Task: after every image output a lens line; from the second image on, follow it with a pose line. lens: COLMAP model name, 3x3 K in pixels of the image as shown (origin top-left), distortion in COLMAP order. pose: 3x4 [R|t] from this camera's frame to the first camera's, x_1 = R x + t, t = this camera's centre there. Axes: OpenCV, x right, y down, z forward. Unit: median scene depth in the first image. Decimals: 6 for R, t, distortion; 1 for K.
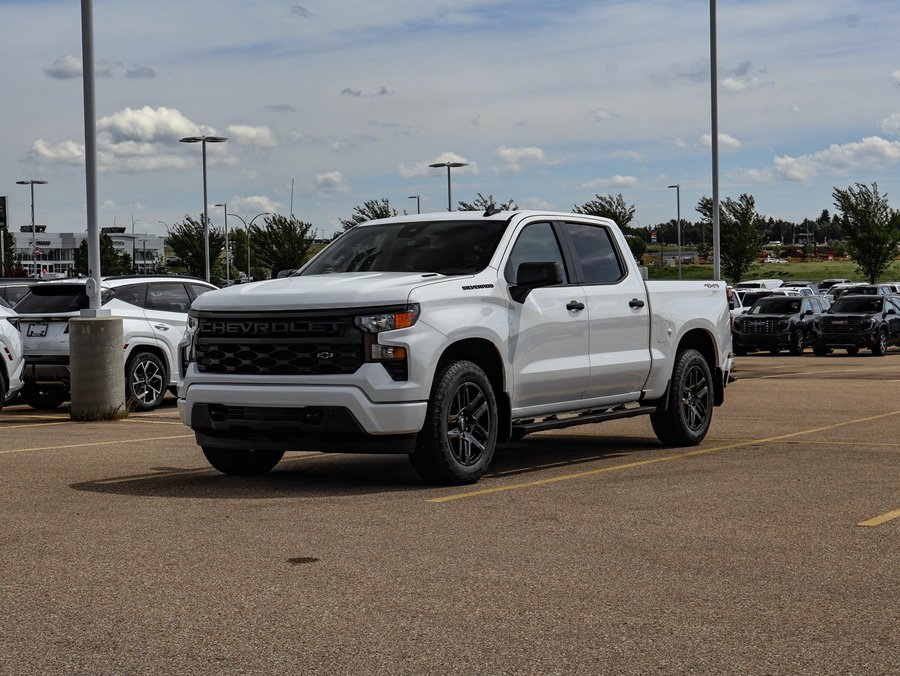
lens RADIAL K [[1576.4, 0, 450.0], [0, 1576.4, 338.0], [0, 0, 1]] dist [0.035245, 0.120511]
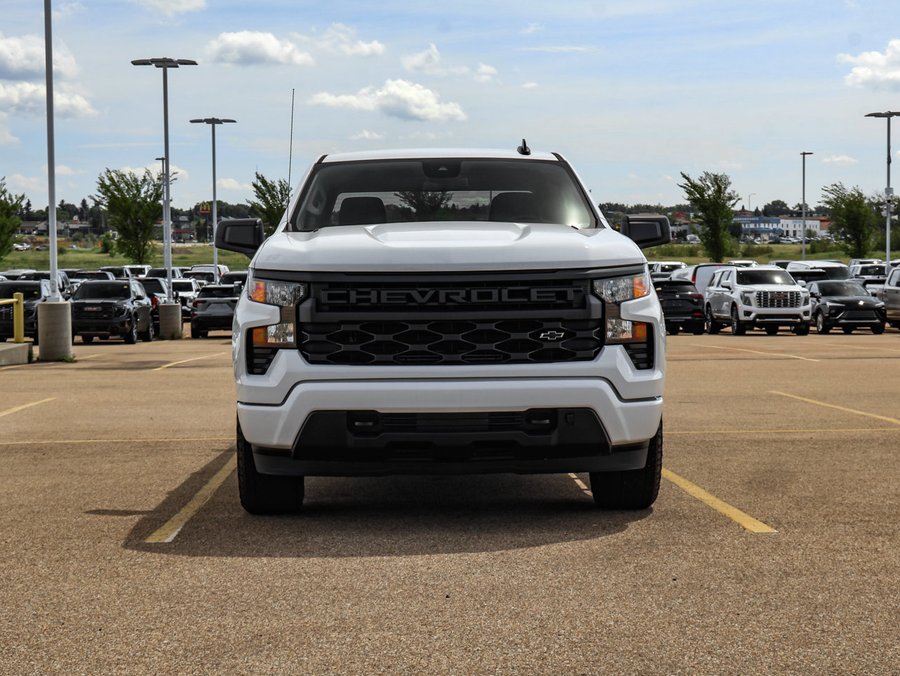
lens RADIAL K [[1576.4, 0, 450.0], [0, 1576.4, 338.0], [0, 0, 1]] dist [0.035245, 0.120511]
pose [[0.847946, -0.011285, 0.529963, -0.318577], [0.007829, 0.999931, 0.008765, 0.003655], [-0.530025, -0.003283, 0.847976, 0.279333]]
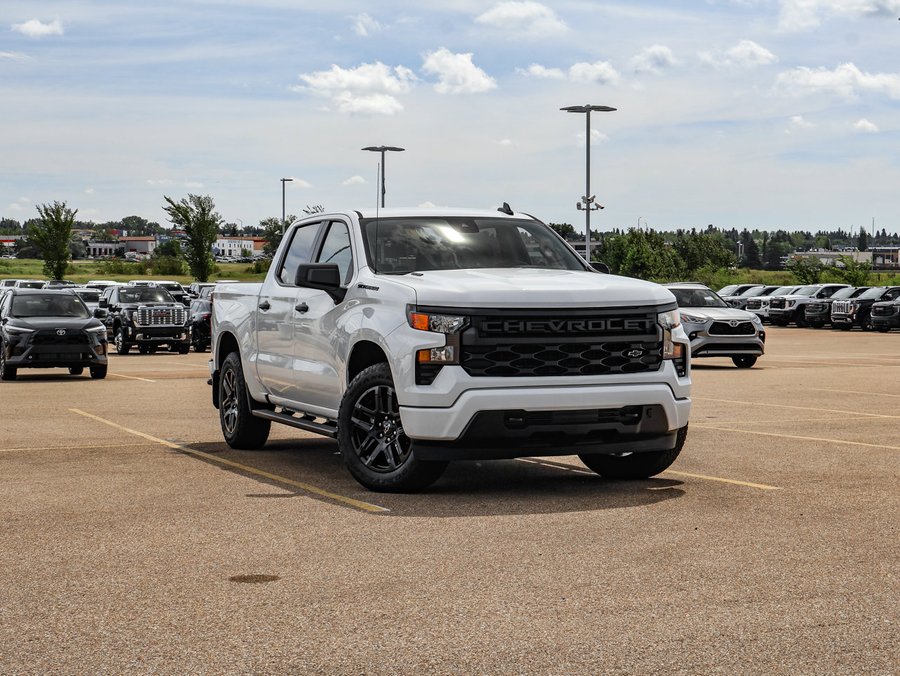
lens RADIAL K [[1576.4, 0, 450.0], [0, 1576.4, 338.0], [0, 0, 1]] dist [0.035245, 0.120511]
pose [[0.600781, -0.009694, 0.799355, -0.607393], [0.013605, 0.999906, 0.001901, -0.001364], [-0.799298, 0.009733, 0.600856, 0.326518]]
